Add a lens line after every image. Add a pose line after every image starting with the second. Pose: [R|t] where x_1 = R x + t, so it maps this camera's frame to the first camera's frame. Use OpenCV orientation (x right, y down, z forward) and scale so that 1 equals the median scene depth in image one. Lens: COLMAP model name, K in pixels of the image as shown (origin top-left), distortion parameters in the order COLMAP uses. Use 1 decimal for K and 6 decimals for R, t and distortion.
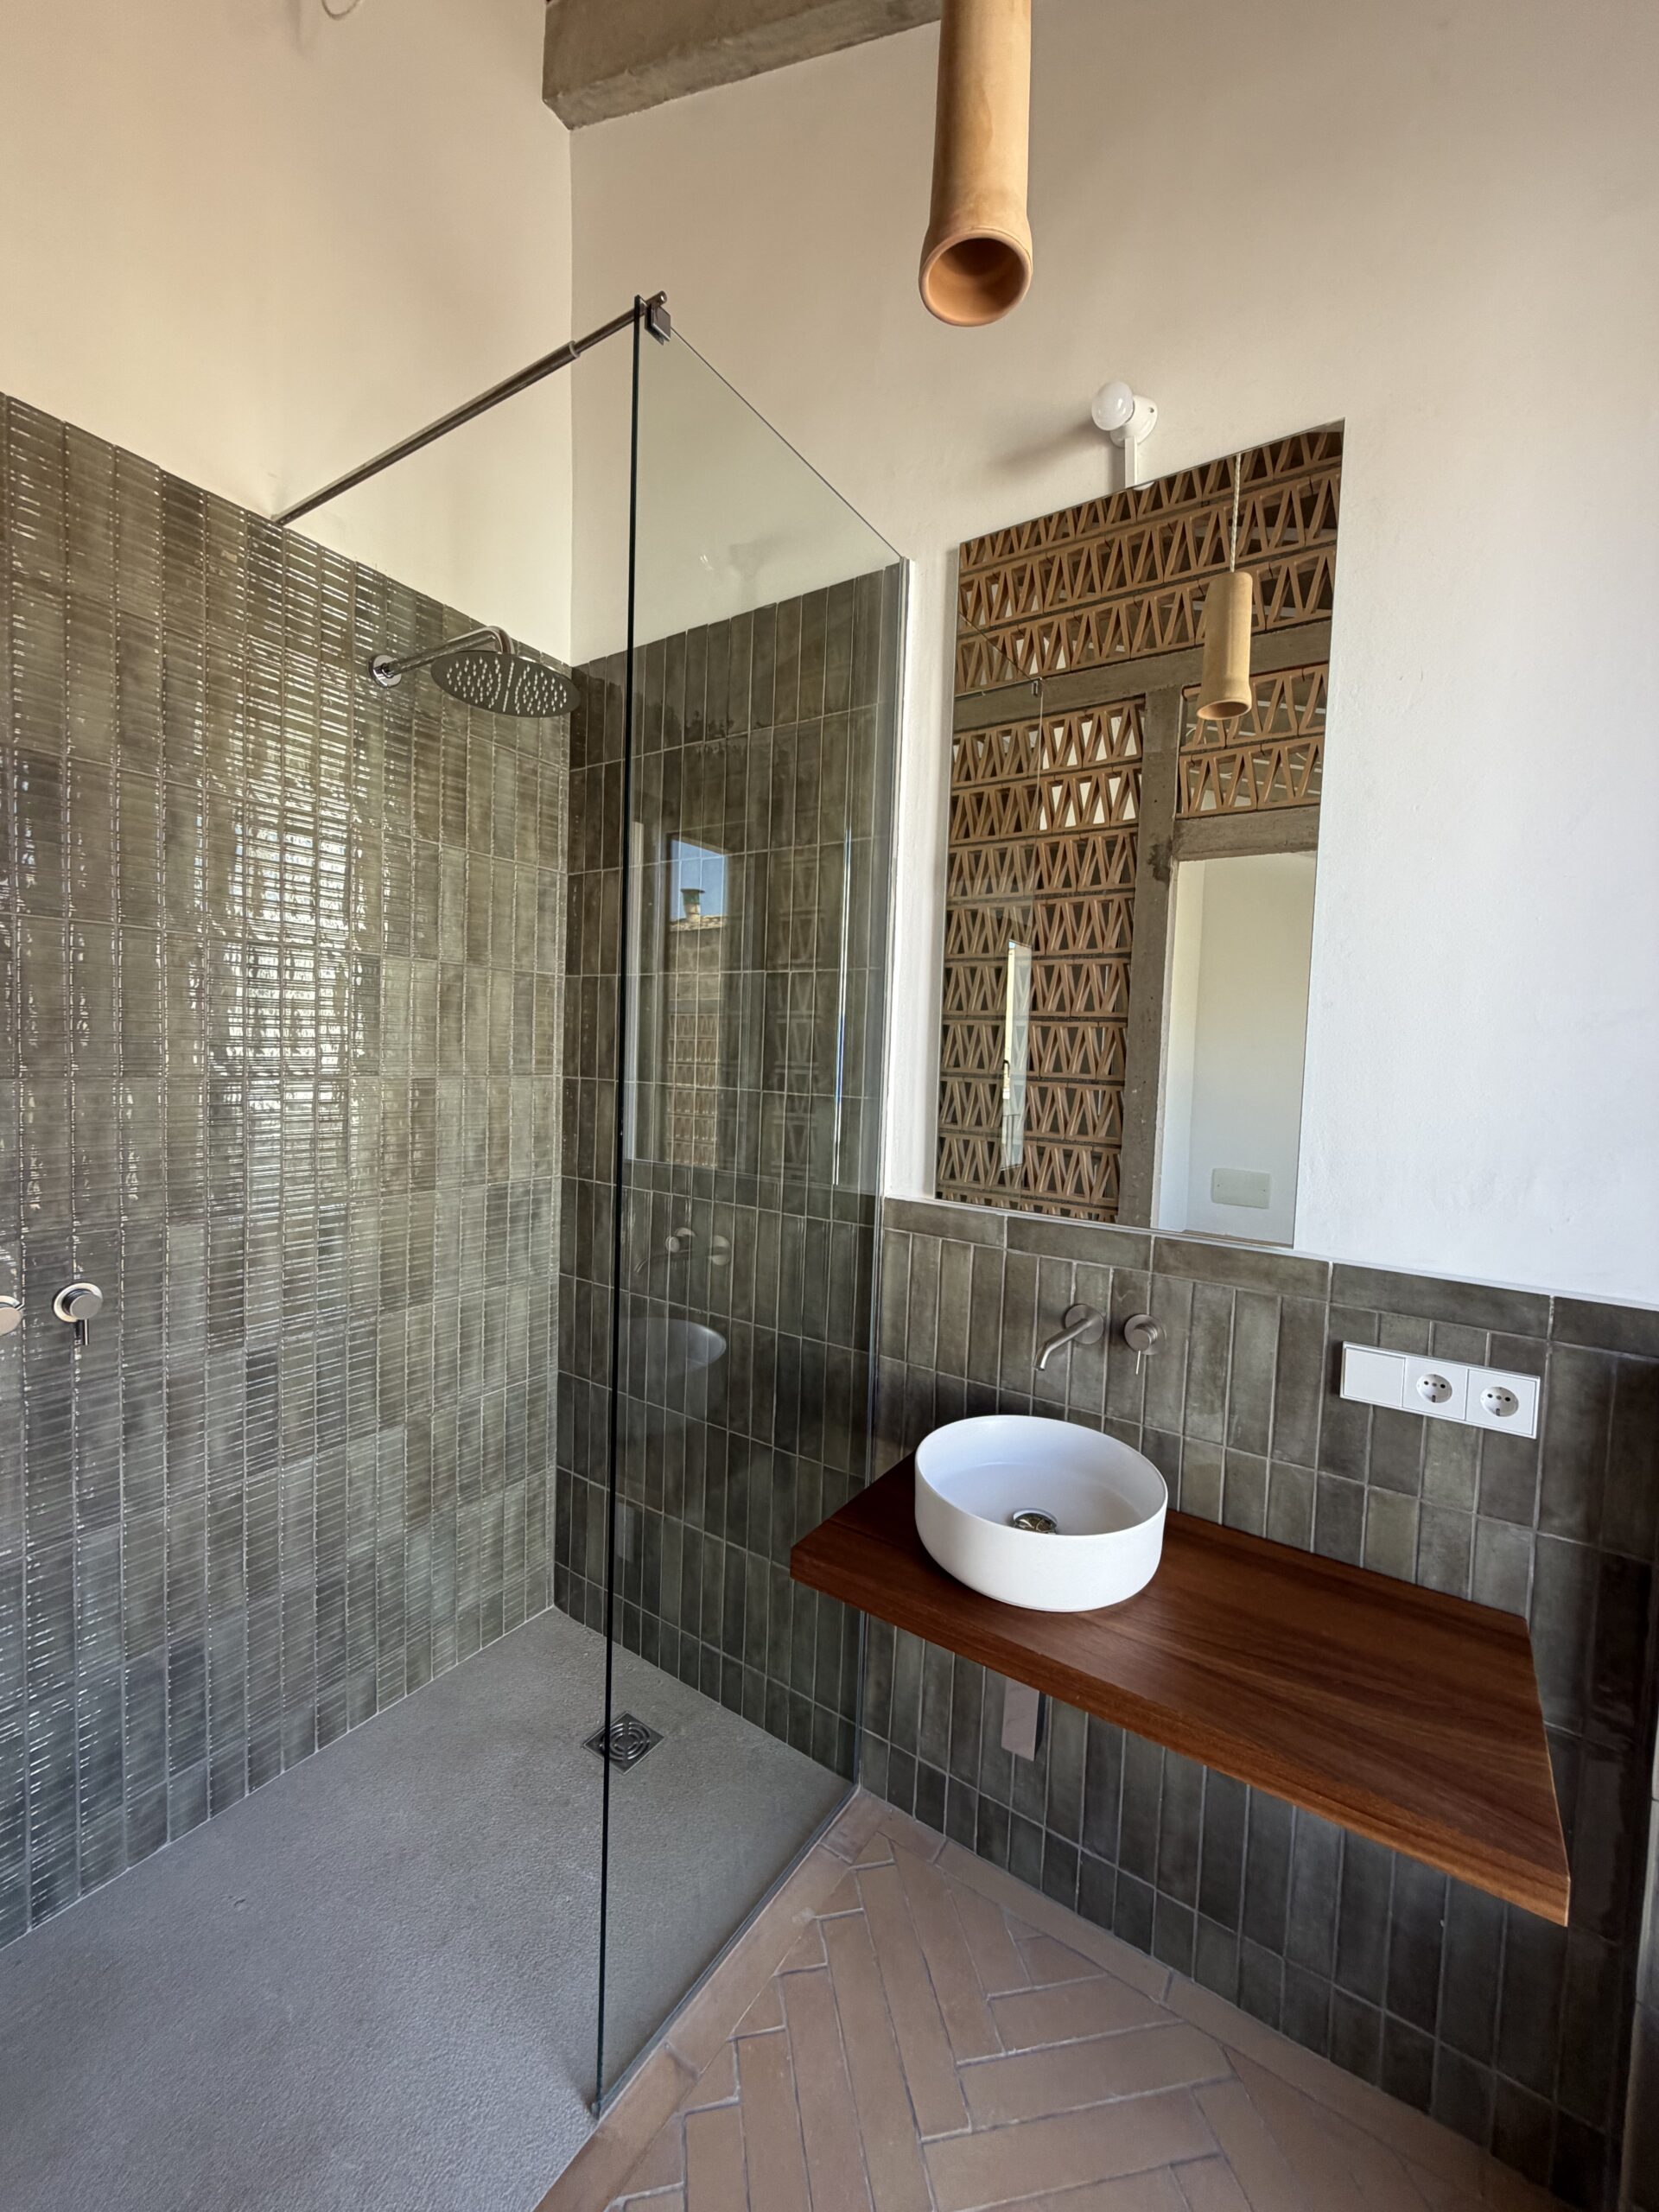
lens RADIAL K [[879.5, 0, 829.1], [0, 879.5, 1101.2], [0, 0, 1]] dist [-0.000944, 0.000241]
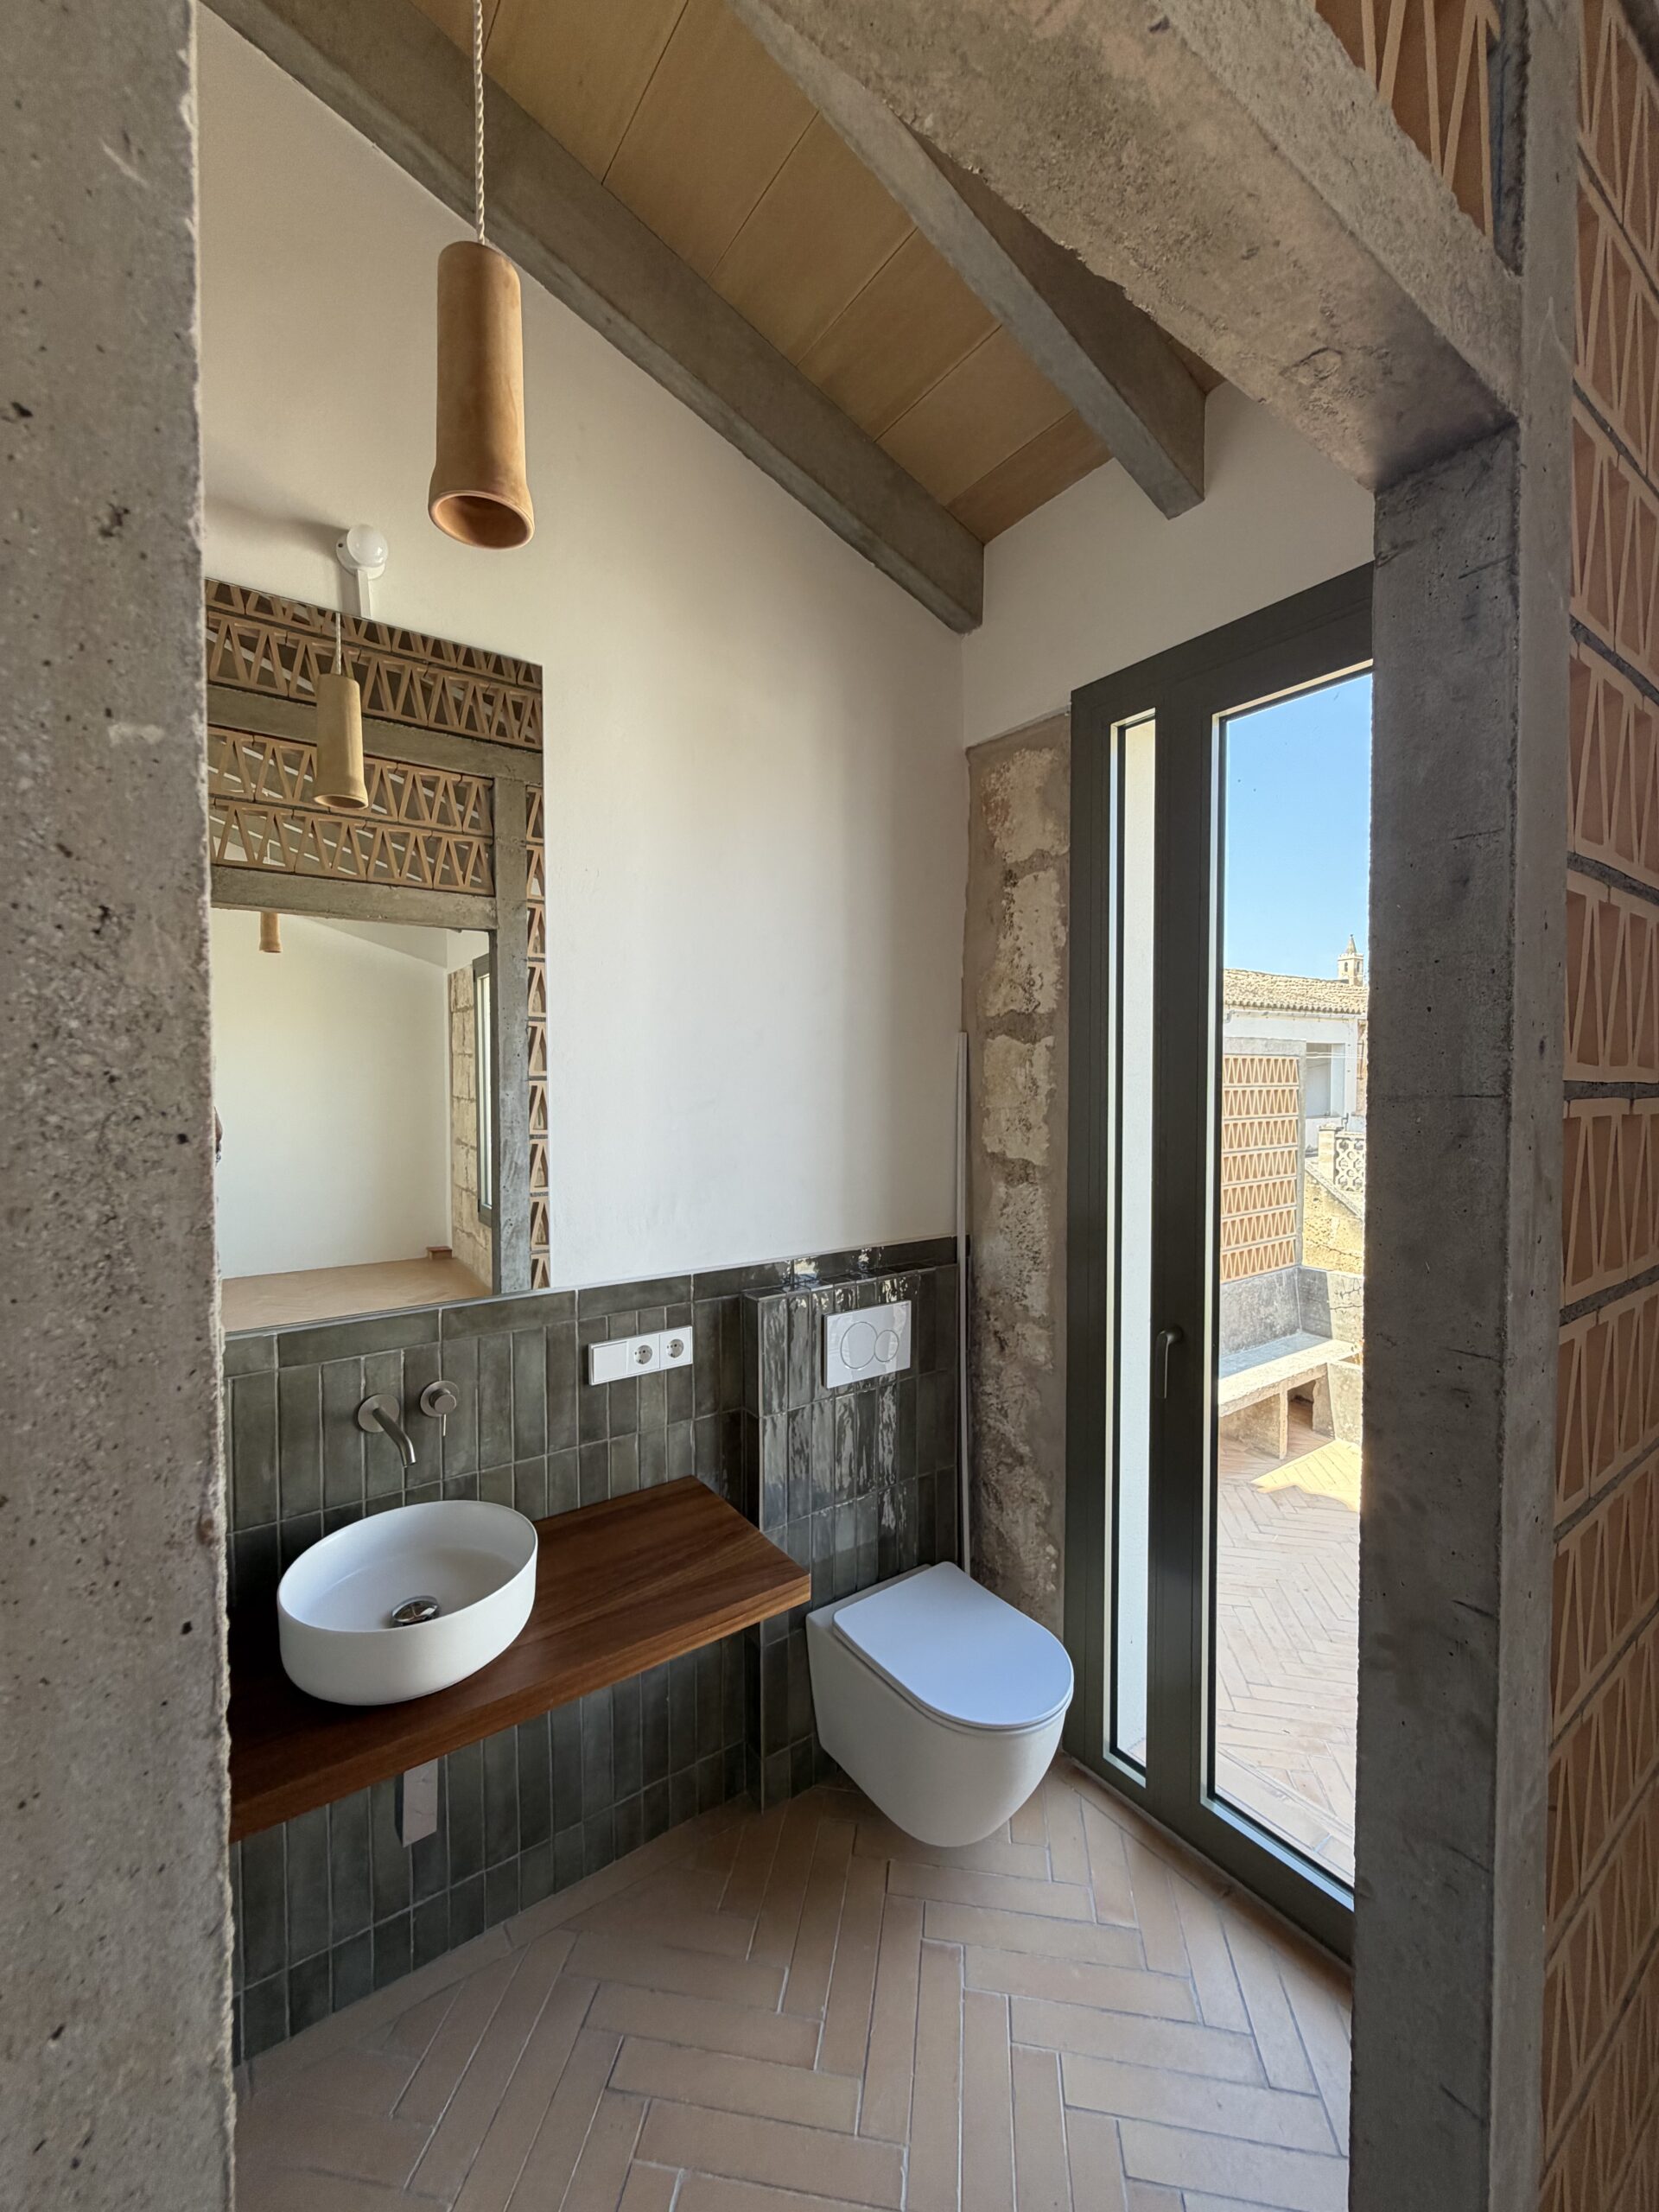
lens RADIAL K [[879.5, 0, 824.4], [0, 879.5, 1111.8], [0, 0, 1]] dist [-0.000944, 0.000241]
pose [[0.355067, -0.075176, 0.931813, -0.537608], [0.071744, 0.996013, 0.053018, -0.135170], [-0.932084, 0.048027, 0.359044, 0.150419]]
